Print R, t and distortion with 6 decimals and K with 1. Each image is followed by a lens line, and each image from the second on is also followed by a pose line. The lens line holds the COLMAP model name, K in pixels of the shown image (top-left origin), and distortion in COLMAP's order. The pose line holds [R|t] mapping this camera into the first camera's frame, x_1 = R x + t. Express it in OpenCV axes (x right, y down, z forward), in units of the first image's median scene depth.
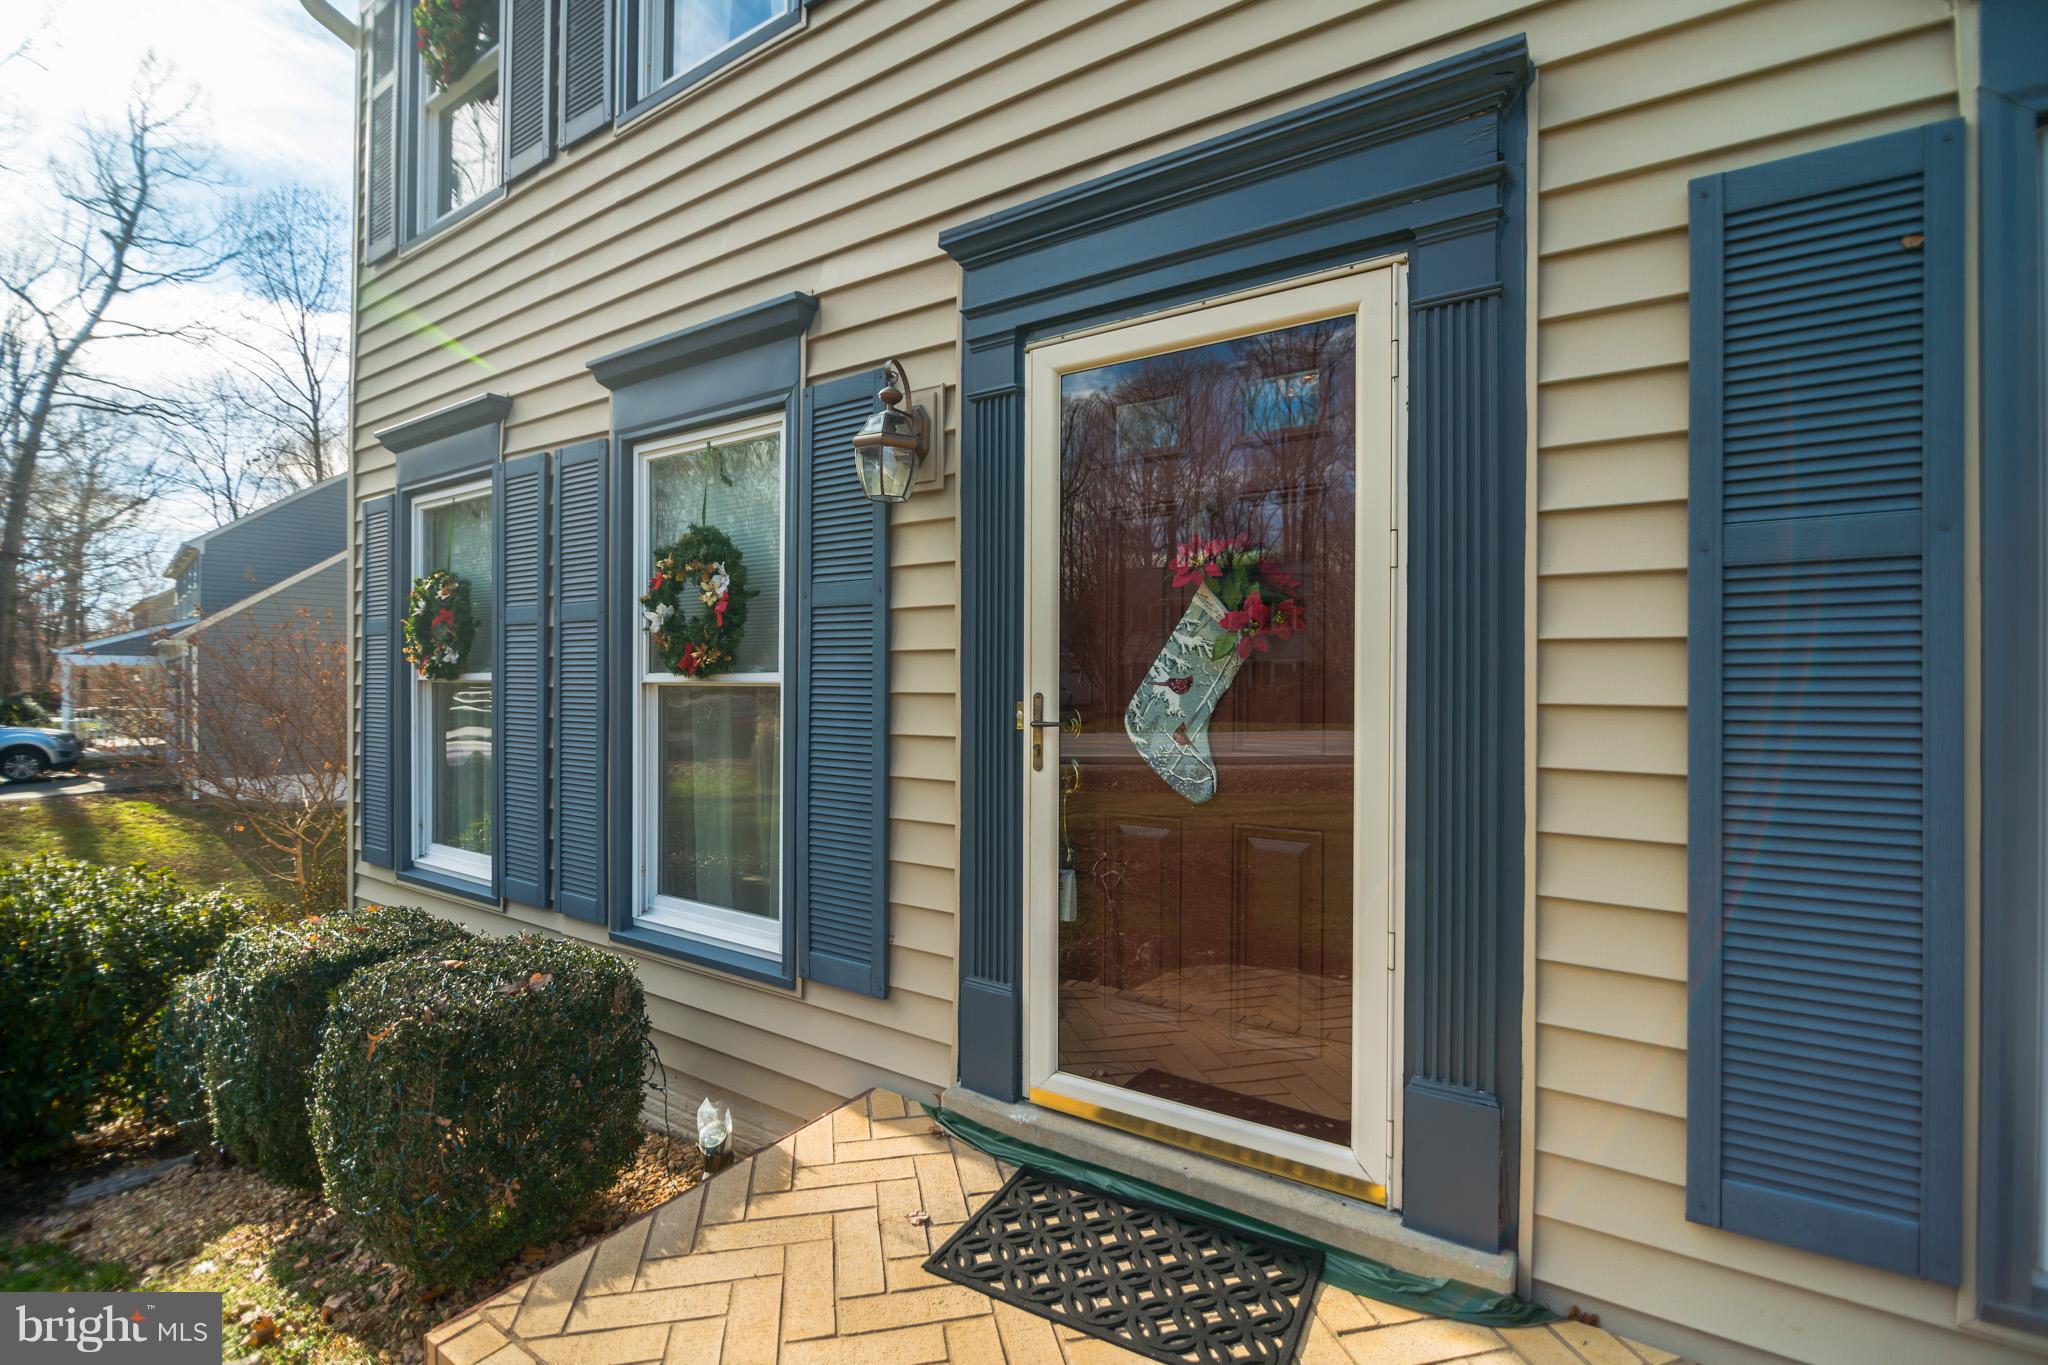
lens RADIAL K [[918.1, 0, 1022.0], [0, 918.1, 673.8], [0, 0, 1]] dist [-0.013617, -0.000467]
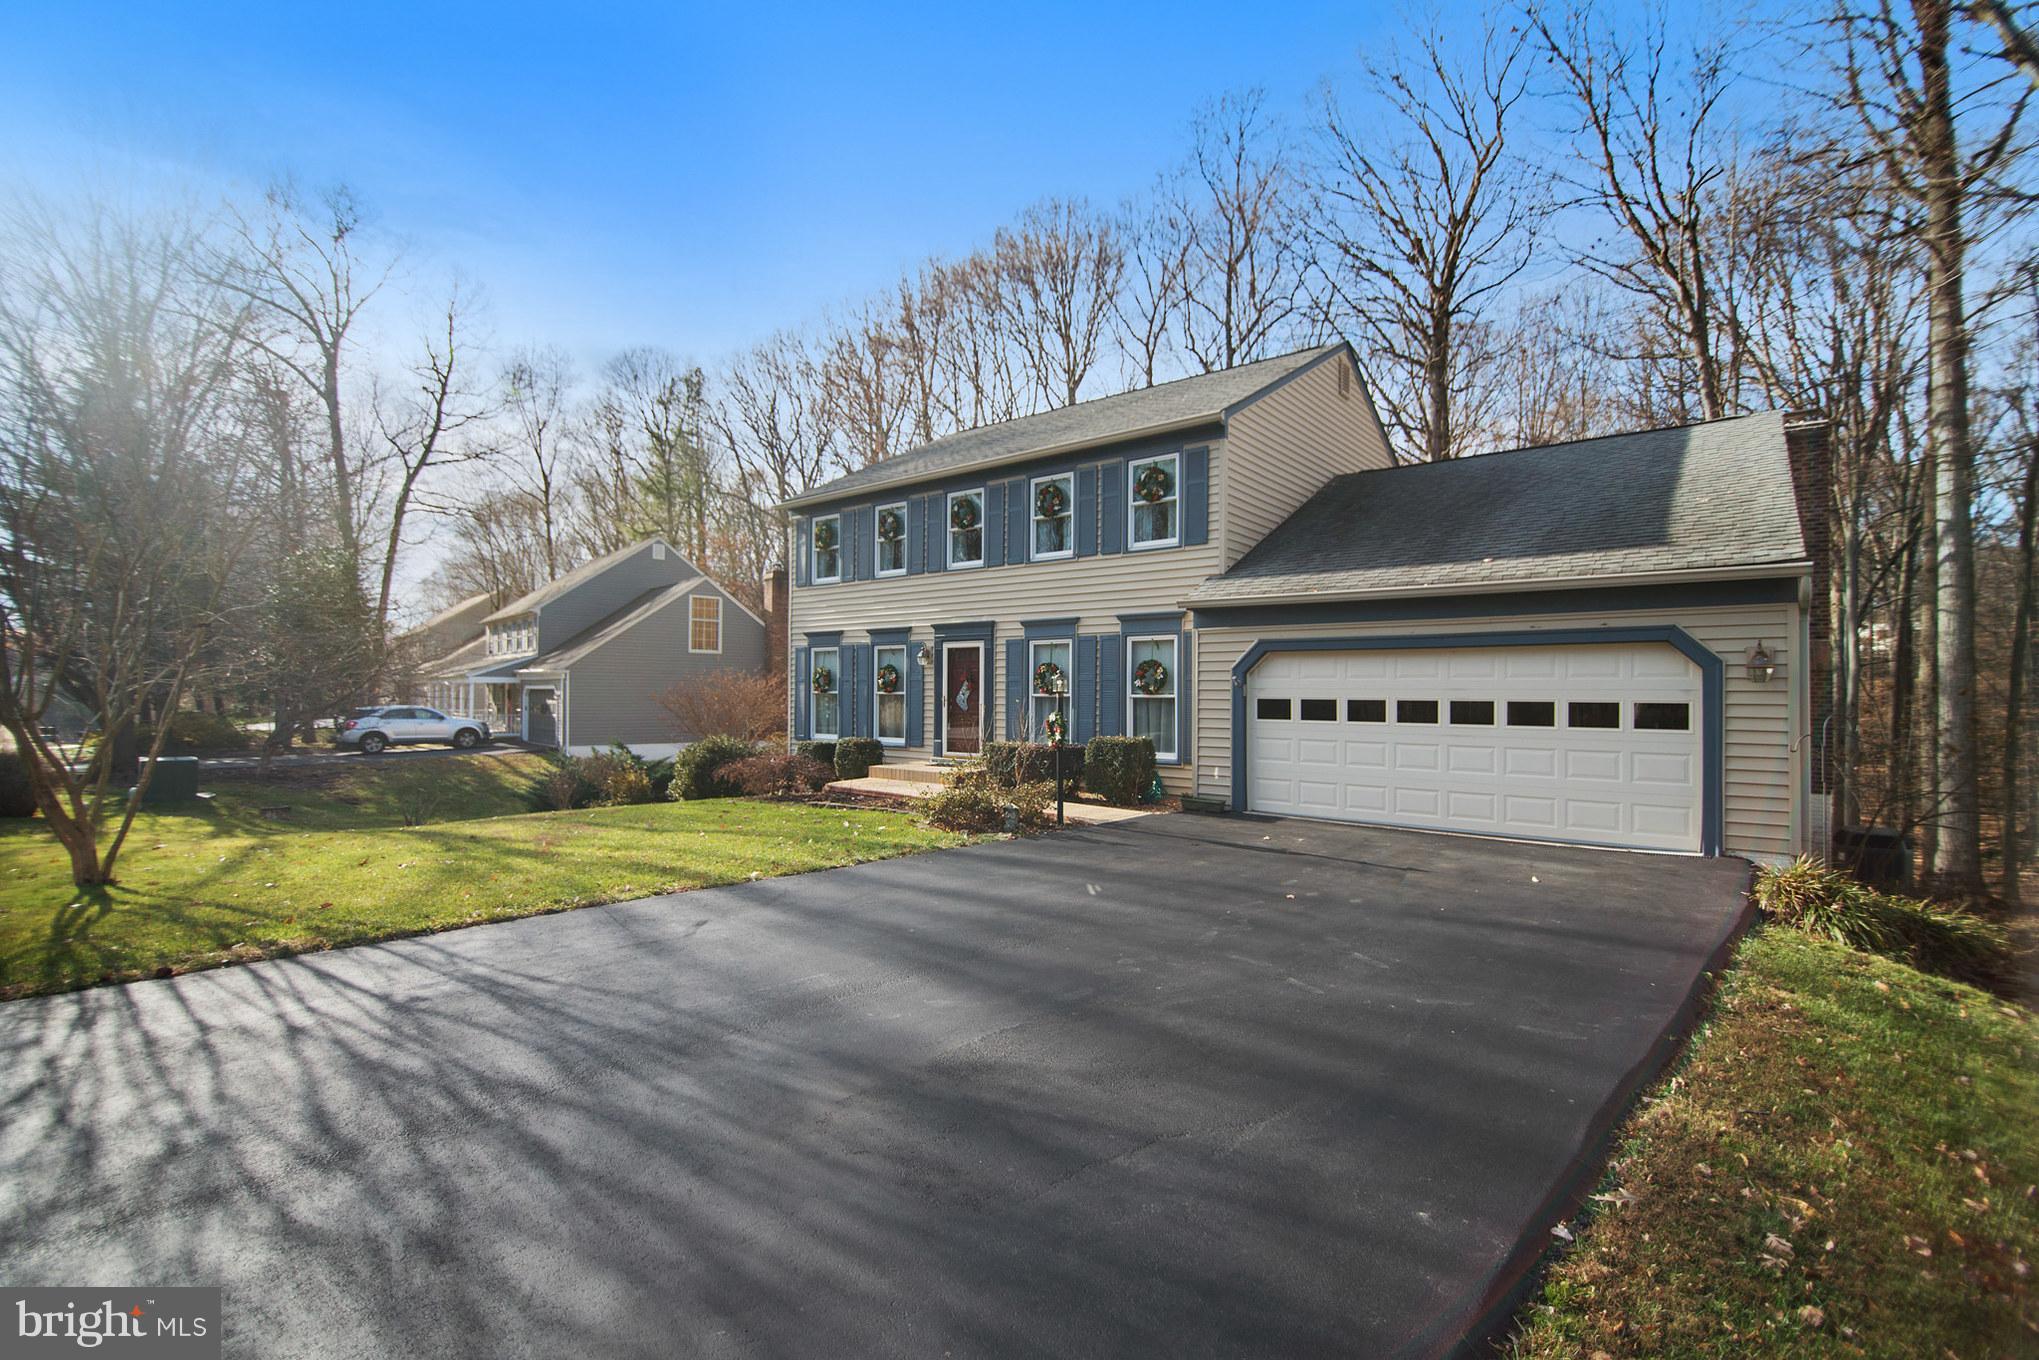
lens RADIAL K [[914.1, 0, 1017.5], [0, 914.1, 671.4], [0, 0, 1]] dist [-0.013617, -0.000467]
pose [[0.996424, -0.003824, -0.084409, 0.919557], [0.003207, 0.999967, -0.007443, -0.085883], [0.084434, 0.007146, 0.996403, -4.630086]]
